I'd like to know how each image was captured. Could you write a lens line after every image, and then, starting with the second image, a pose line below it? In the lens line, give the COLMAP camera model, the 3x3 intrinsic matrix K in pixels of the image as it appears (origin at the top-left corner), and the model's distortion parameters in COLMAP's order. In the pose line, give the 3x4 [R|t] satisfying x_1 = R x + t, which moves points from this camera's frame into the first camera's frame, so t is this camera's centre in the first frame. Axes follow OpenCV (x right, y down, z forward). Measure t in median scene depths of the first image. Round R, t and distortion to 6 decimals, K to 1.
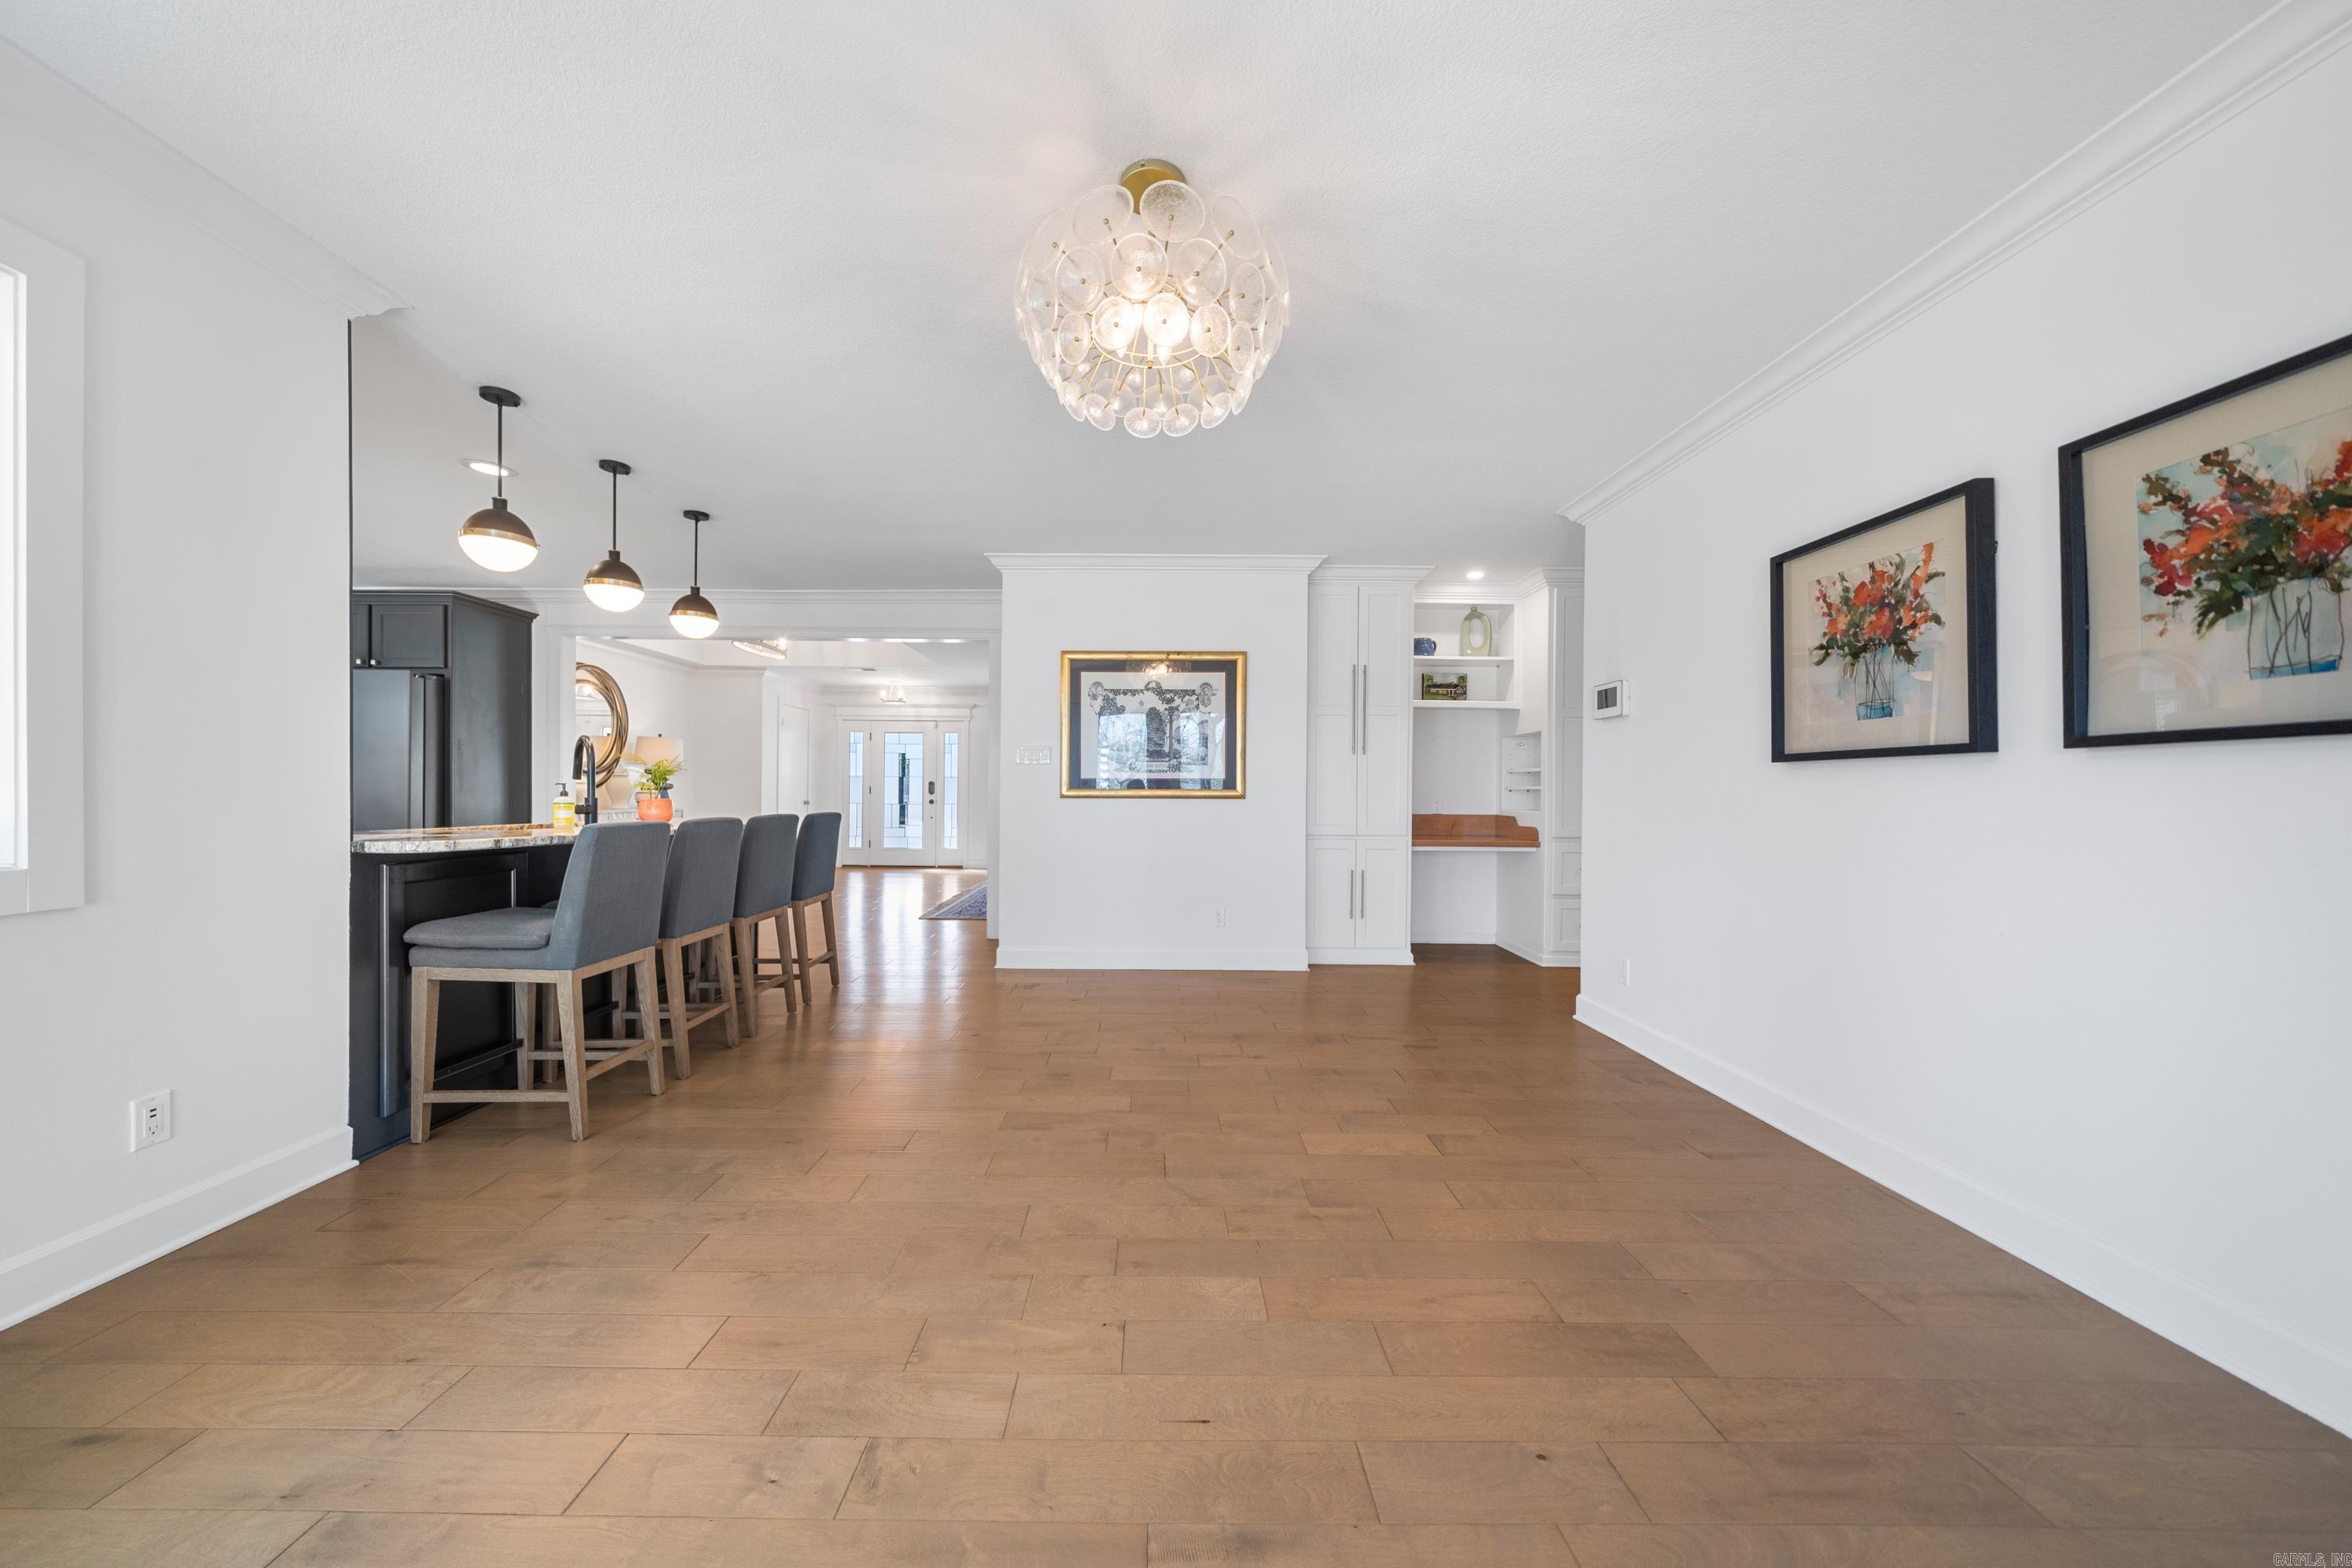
lens RADIAL K [[794.3, 0, 1166.0], [0, 794.3, 798.4], [0, 0, 1]] dist [-0.003568, -0.000037]
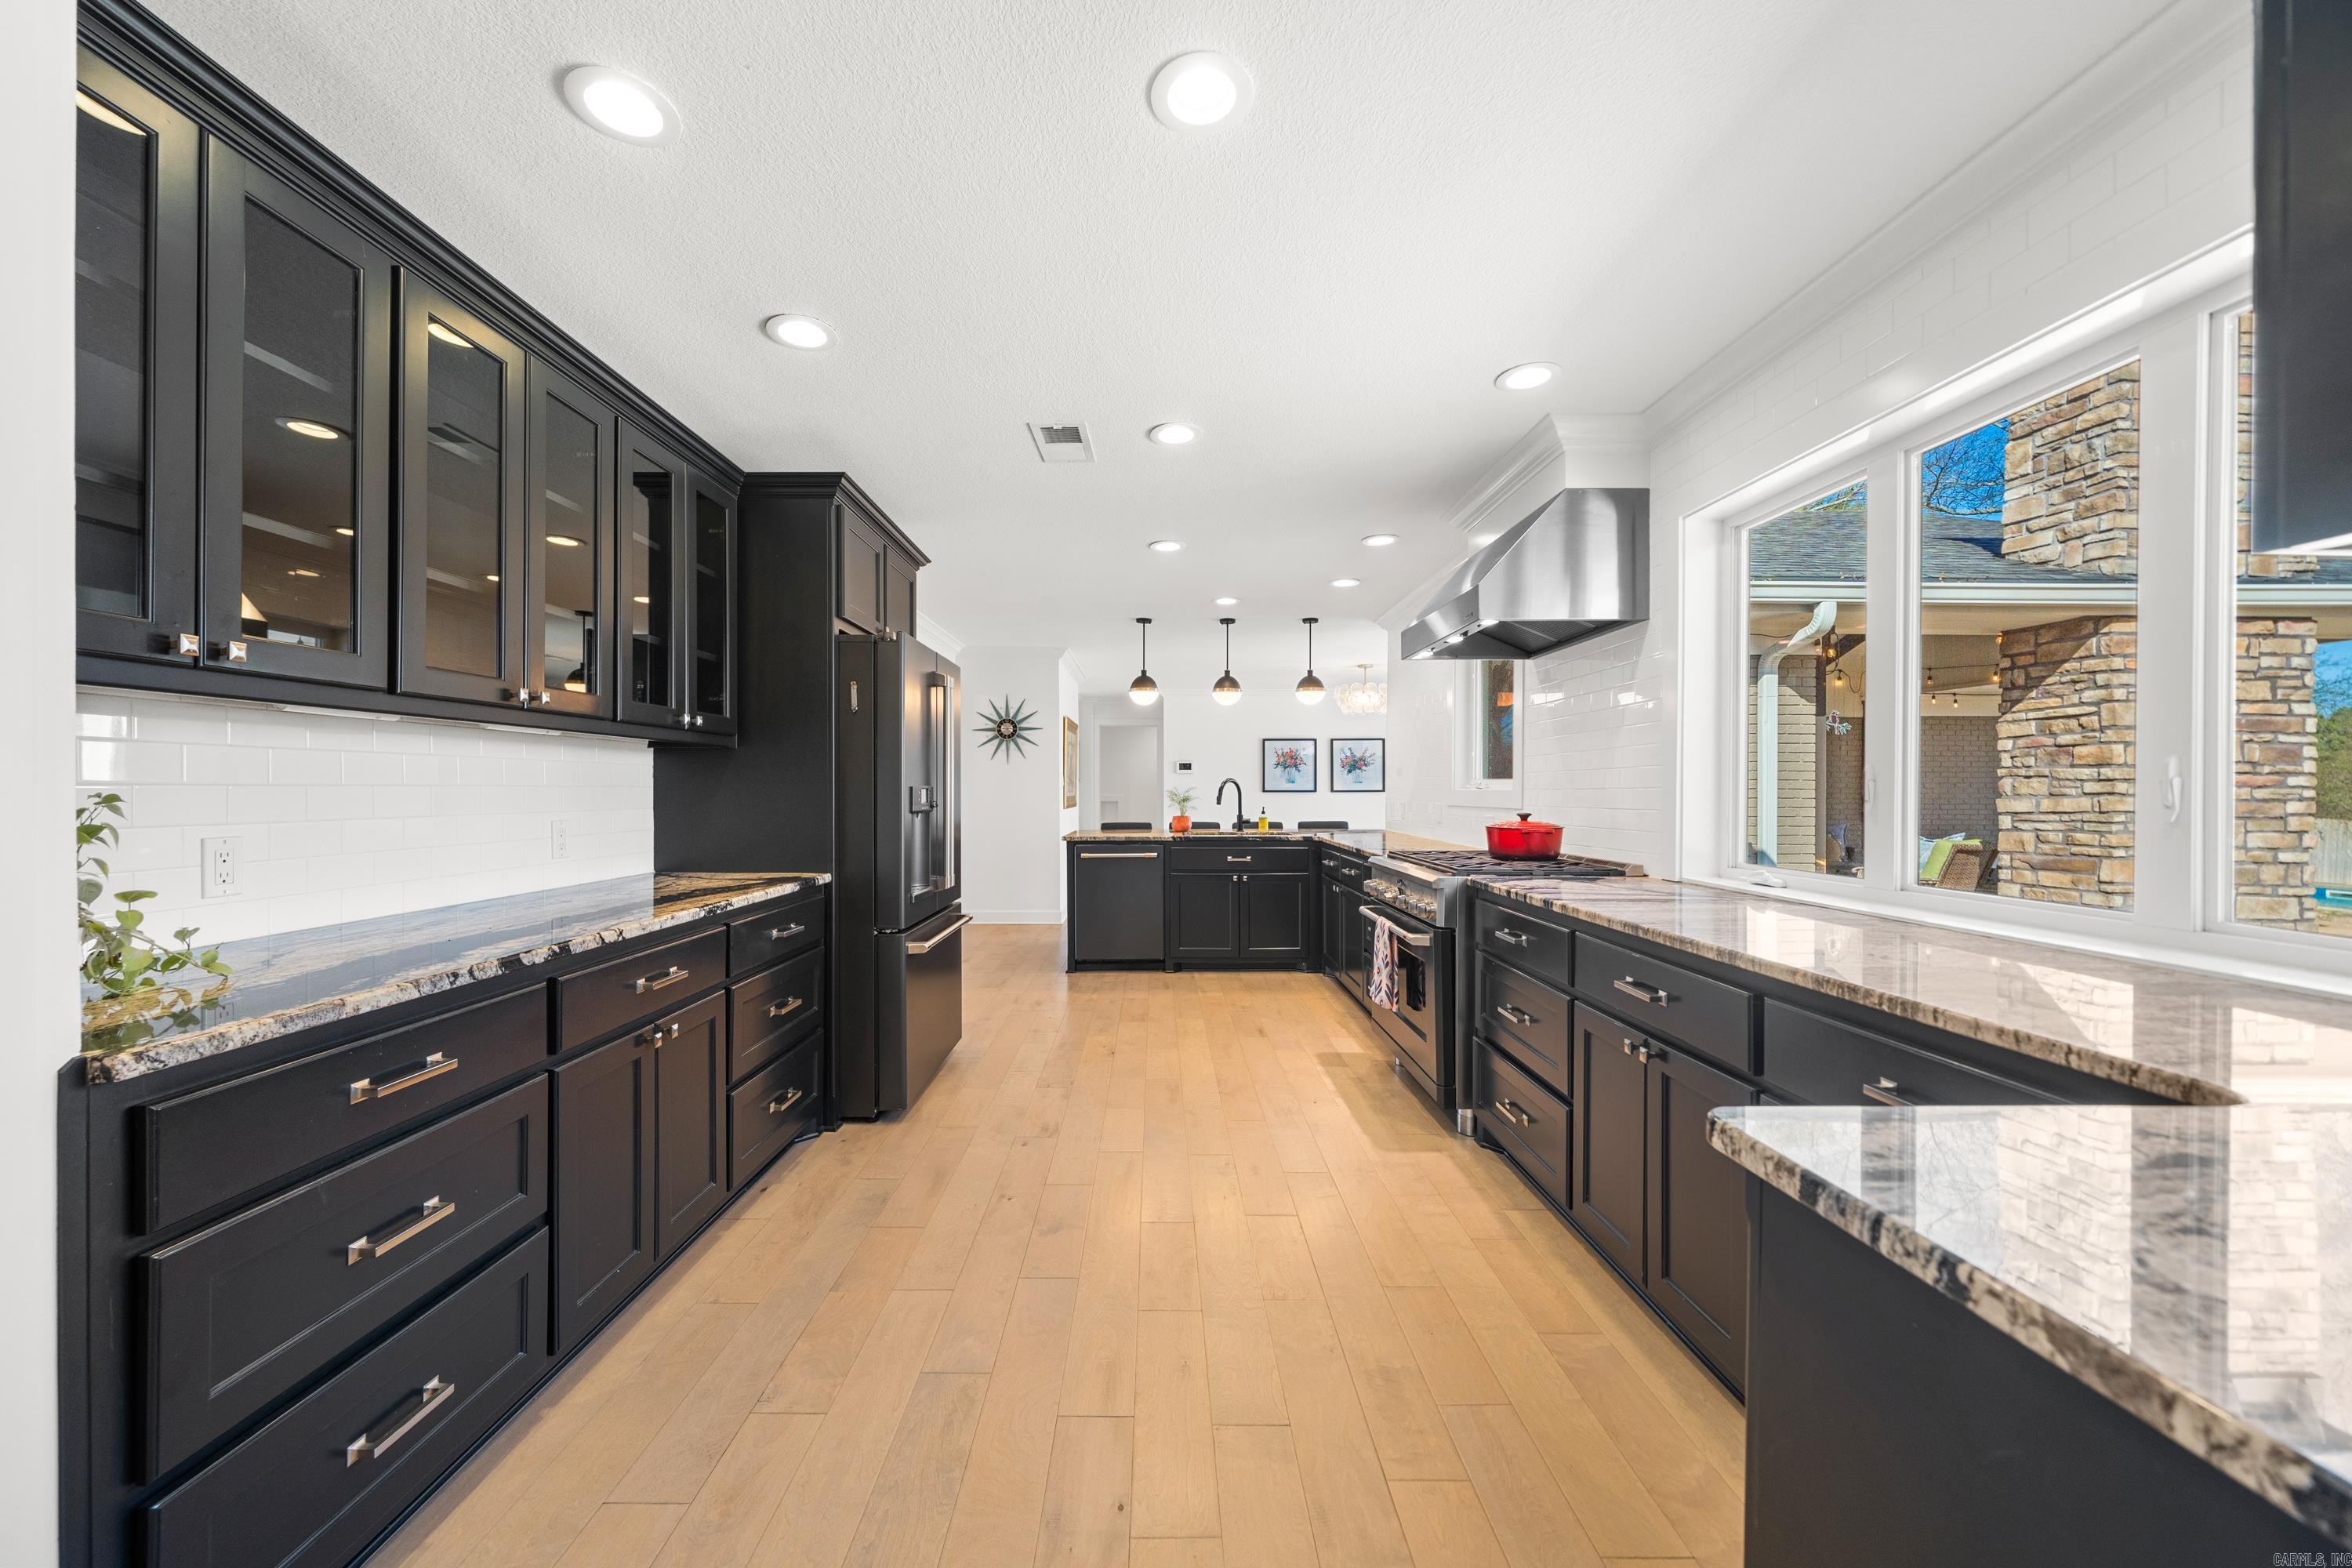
lens RADIAL K [[903.2, 0, 1176.0], [0, 903.2, 784.0], [0, 0, 1]] dist [-0.004108, 0.000011]
pose [[-0.027070, -0.008155, 0.999600, -4.036989], [-0.001046, 0.999966, 0.008130, -0.138761], [-0.999633, -0.000826, -0.027078, 1.758497]]
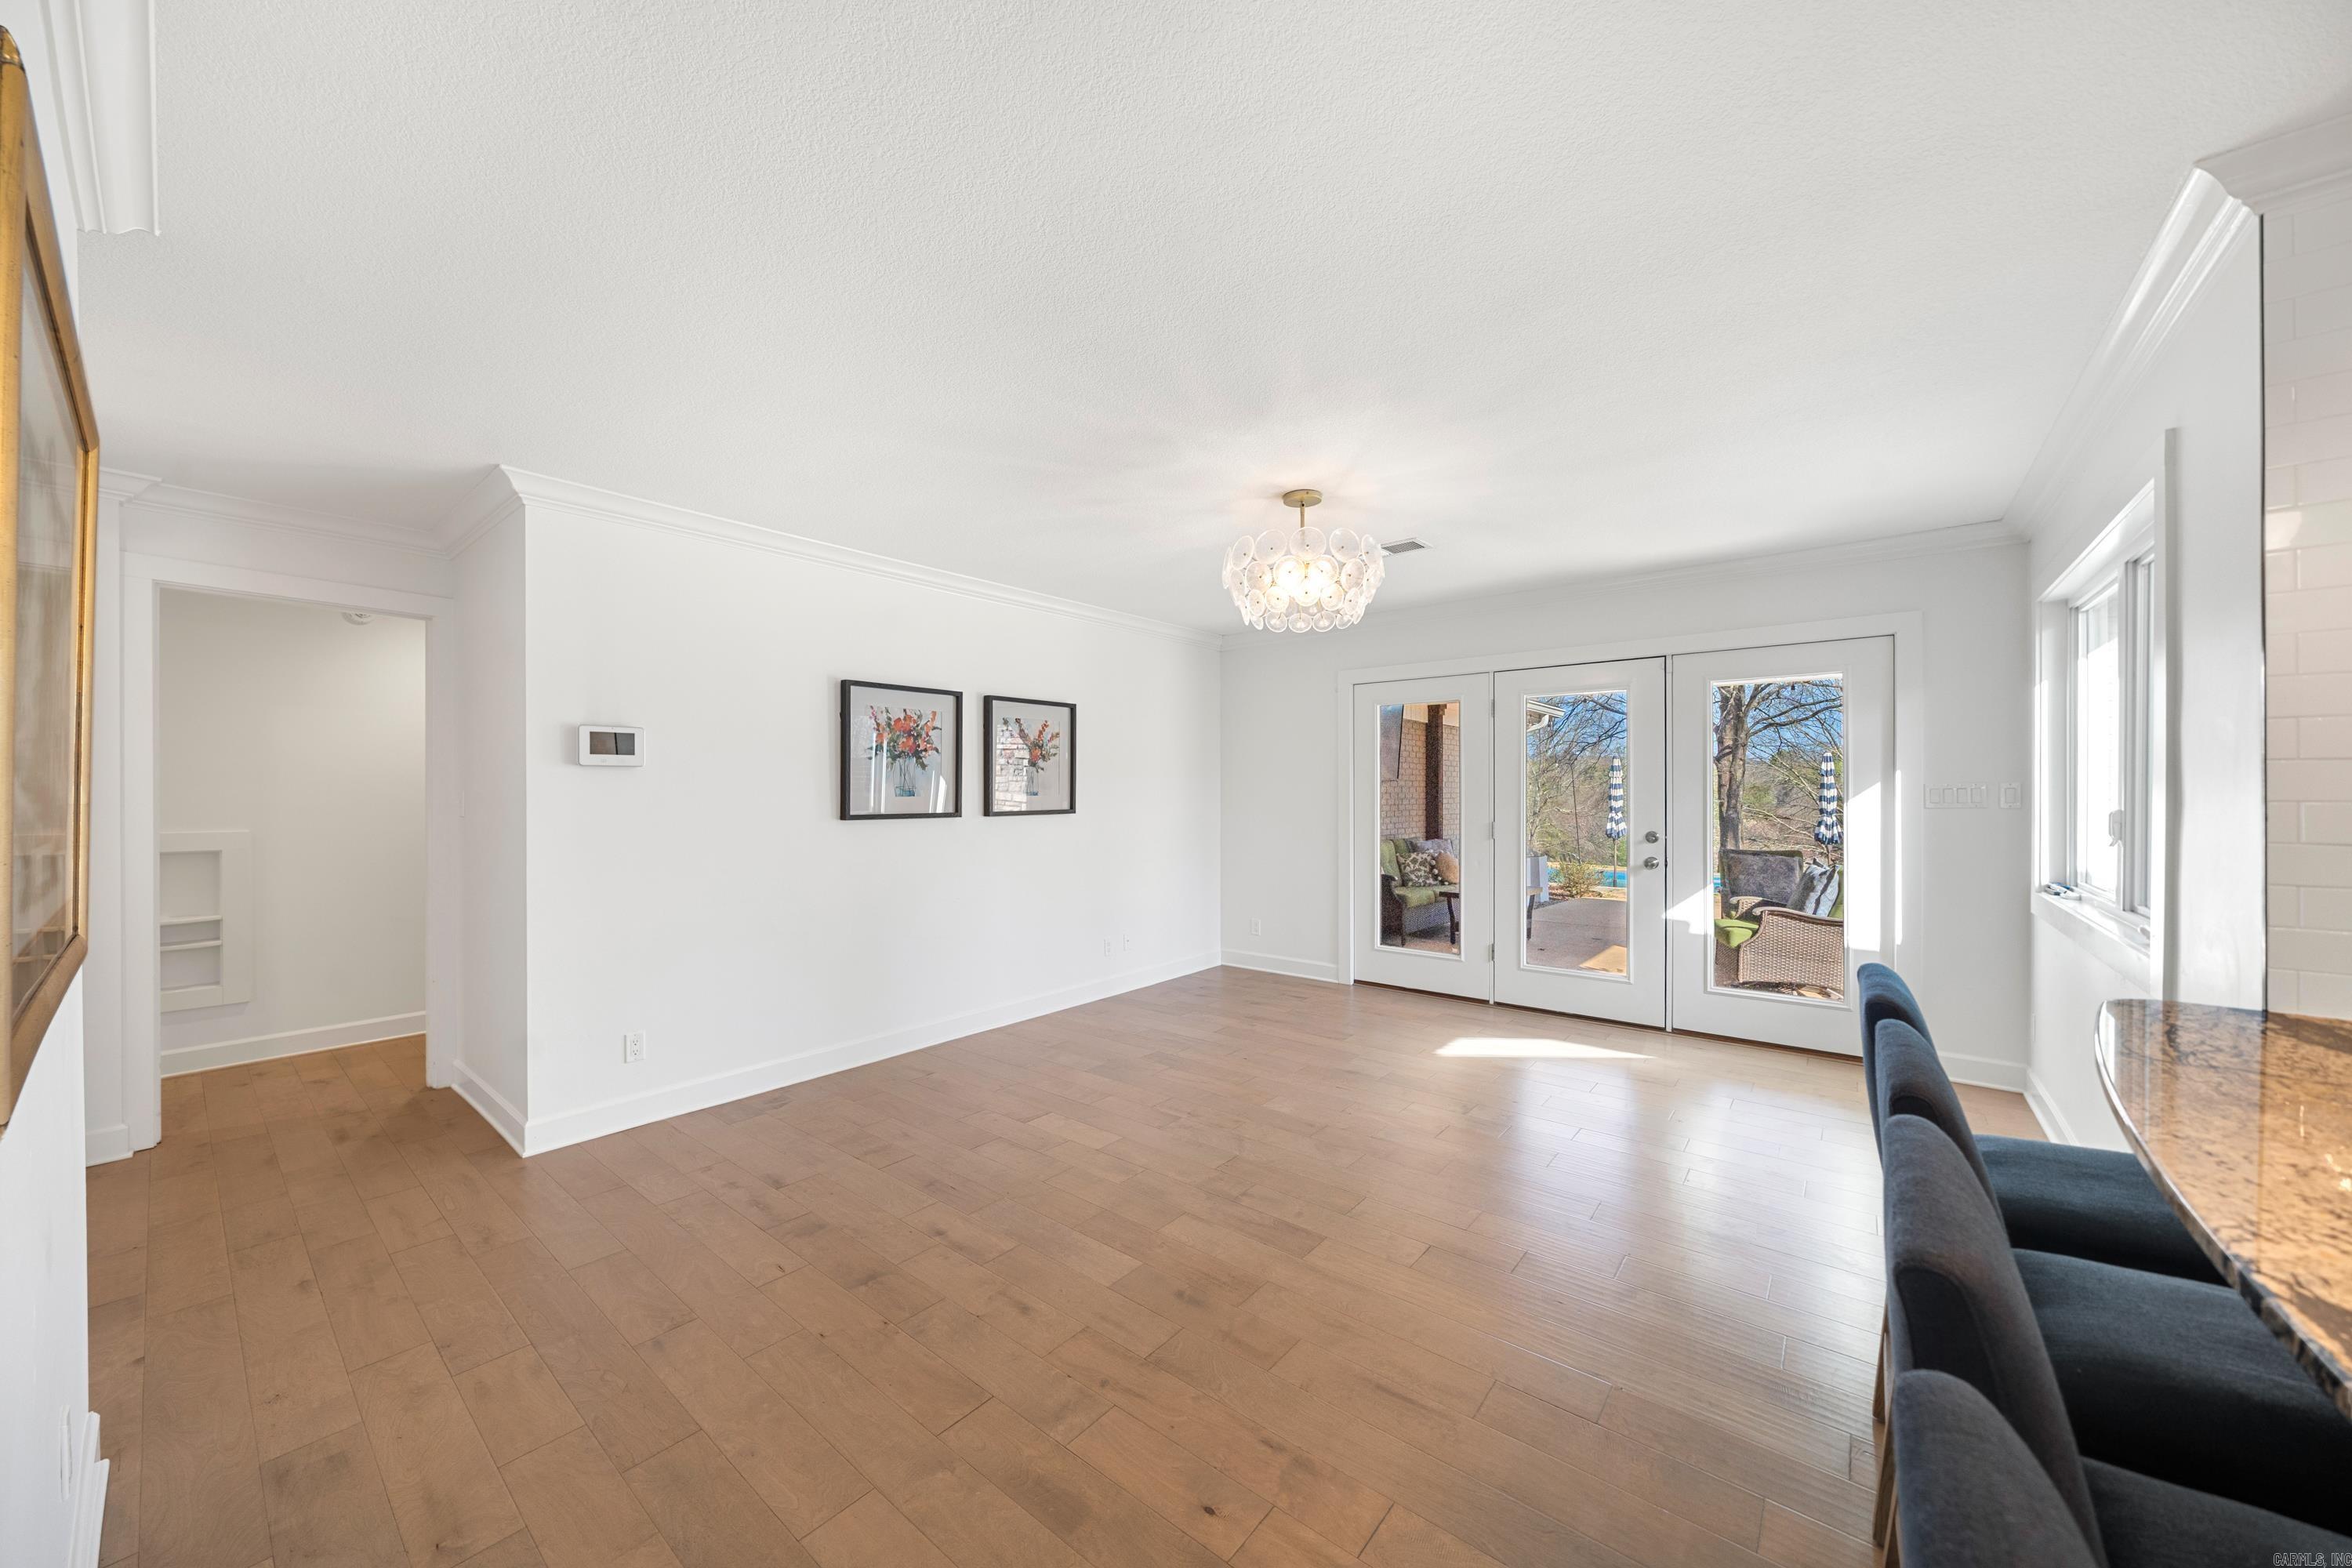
lens RADIAL K [[794.3, 0, 1166.0], [0, 794.3, 798.4], [0, 0, 1]] dist [-0.003568, -0.000037]
pose [[-0.753432, -0.007181, 0.657486, -0.726330], [0.003672, 0.999879, 0.015129, -0.120436], [-0.657515, 0.013813, -0.753315, 1.953776]]
